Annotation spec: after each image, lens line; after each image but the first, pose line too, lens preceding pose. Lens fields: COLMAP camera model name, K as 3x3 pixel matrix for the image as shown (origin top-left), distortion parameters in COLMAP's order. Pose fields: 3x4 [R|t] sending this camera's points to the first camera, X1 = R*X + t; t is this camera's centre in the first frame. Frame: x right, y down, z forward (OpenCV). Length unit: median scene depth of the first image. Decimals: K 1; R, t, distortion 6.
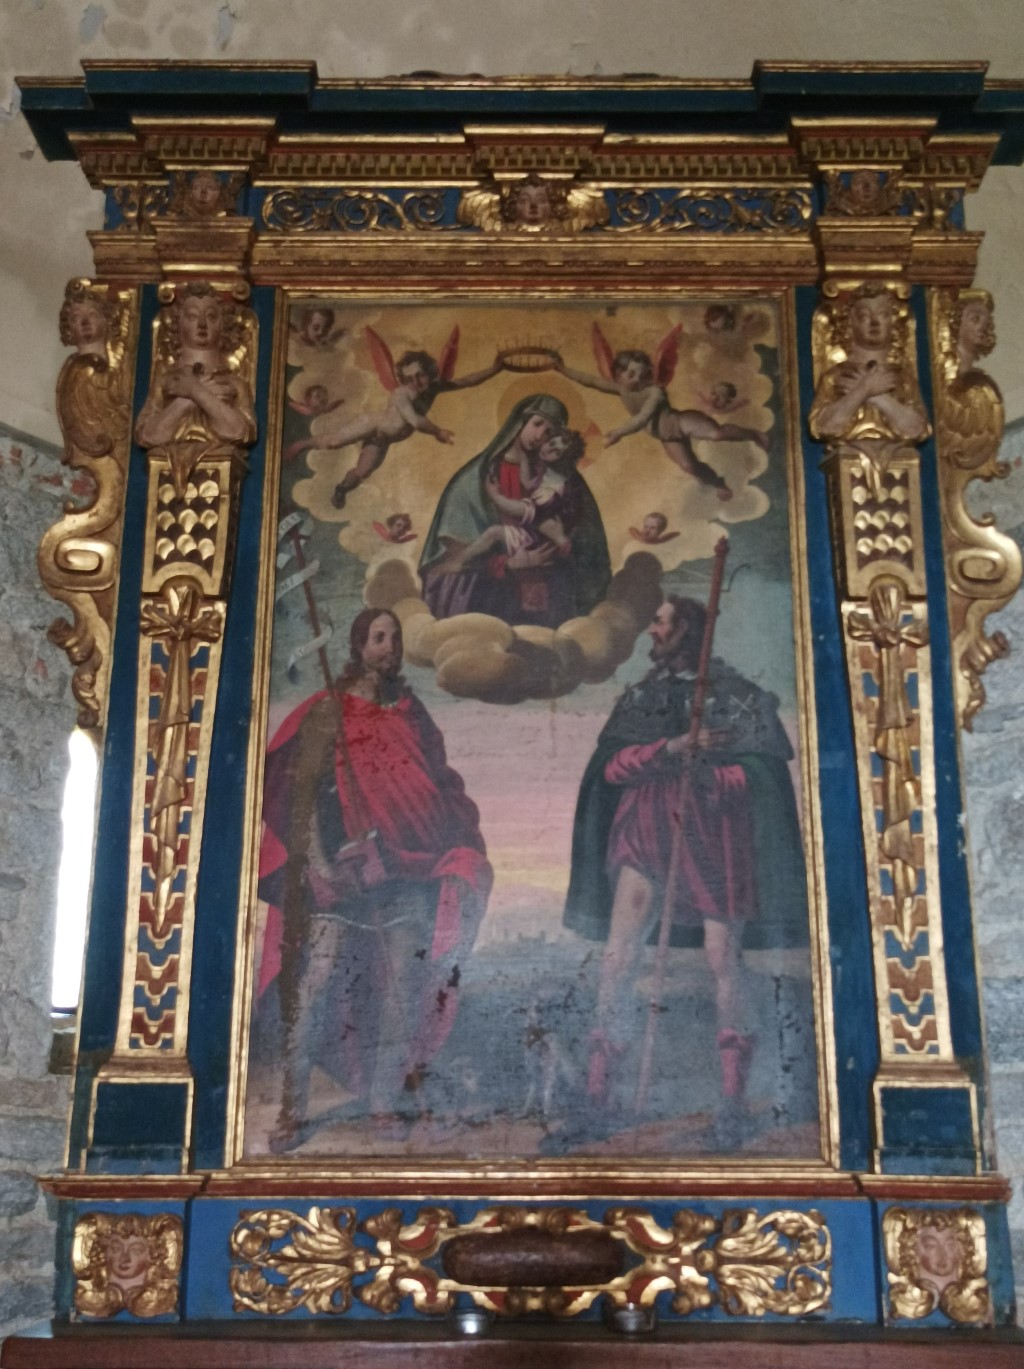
lens RADIAL K [[1510.1, 0, 508.9], [0, 1510.1, 714.1], [0, 0, 1]] dist [0.030835, 0.000000]
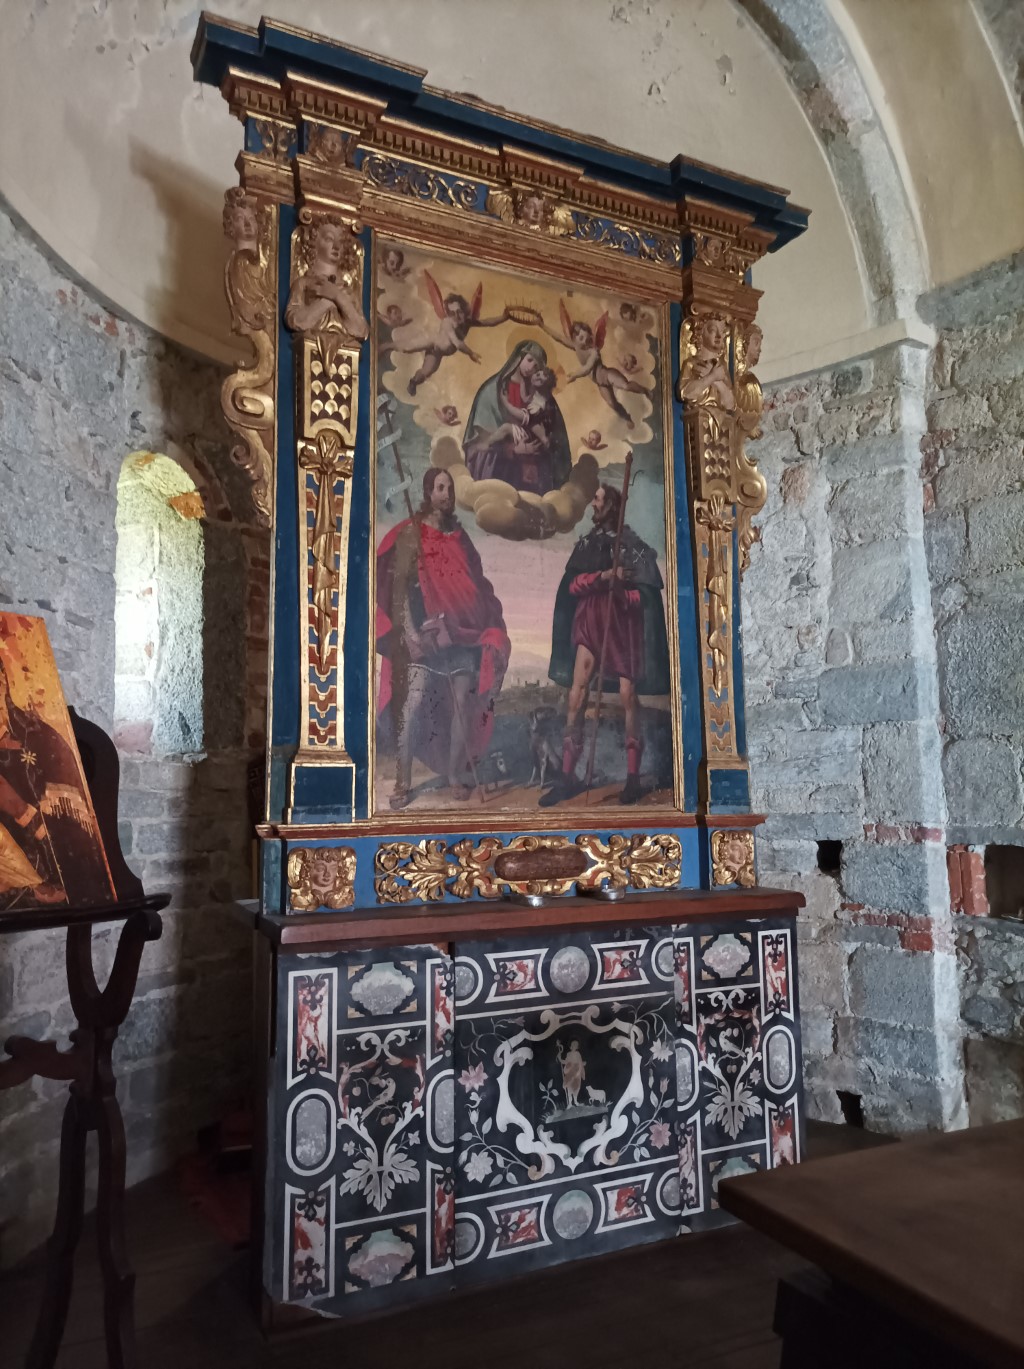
lens RADIAL K [[1020.0, 0, 515.2], [0, 1020.0, 690.2], [0, 0, 1]] dist [0.033270, -0.020618]
pose [[0.894102, 0.035420, 0.446461, -0.480819], [-0.109442, 0.983925, 0.141115, -0.002613], [-0.434286, -0.175033, 0.883606, 0.004161]]
